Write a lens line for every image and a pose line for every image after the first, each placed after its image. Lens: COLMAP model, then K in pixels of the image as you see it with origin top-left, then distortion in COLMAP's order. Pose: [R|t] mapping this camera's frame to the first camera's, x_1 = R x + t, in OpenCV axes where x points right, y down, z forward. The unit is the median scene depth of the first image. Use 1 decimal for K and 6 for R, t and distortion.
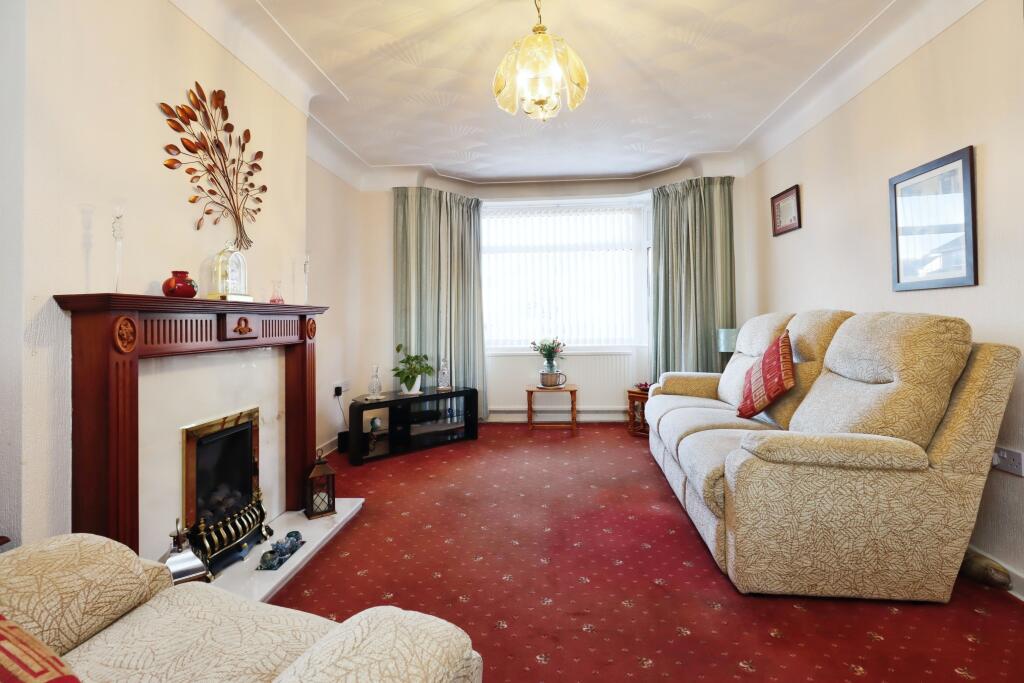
lens RADIAL K [[414.7, 0, 512.7], [0, 414.7, 330.8], [0, 0, 1]] dist [-0.000430, -0.000034]
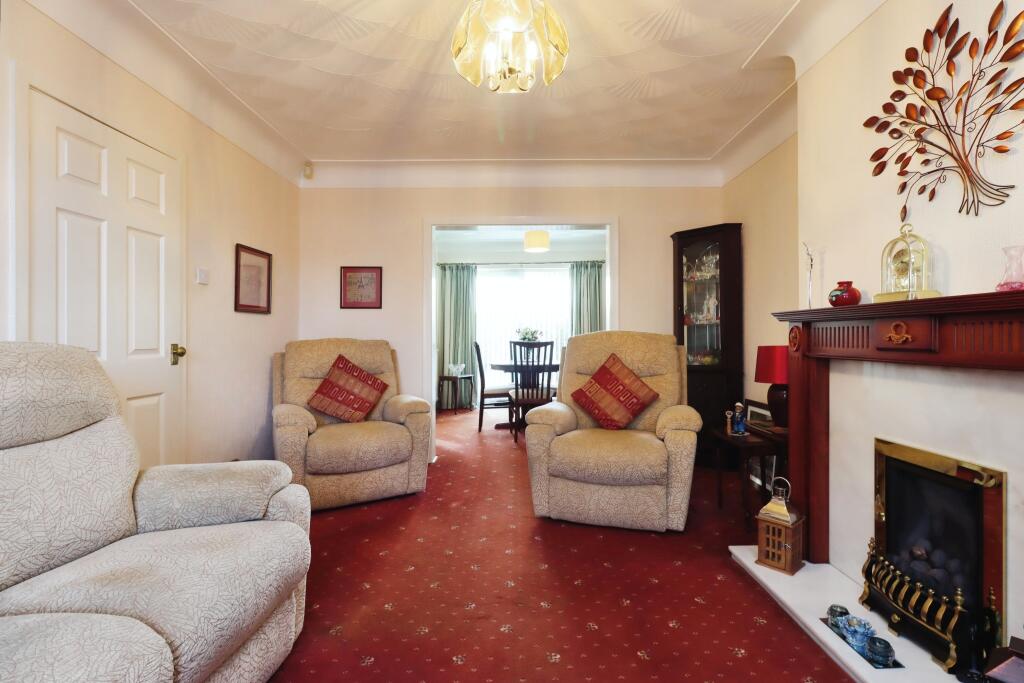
lens RADIAL K [[414.7, 0, 512.7], [0, 414.7, 330.8], [0, 0, 1]] dist [-0.000430, -0.000034]
pose [[-0.996337, 0.008073, -0.085135, 0.133851], [0.007764, 0.999962, 0.003965, -0.024977], [0.085164, 0.003290, -0.996362, 1.803897]]
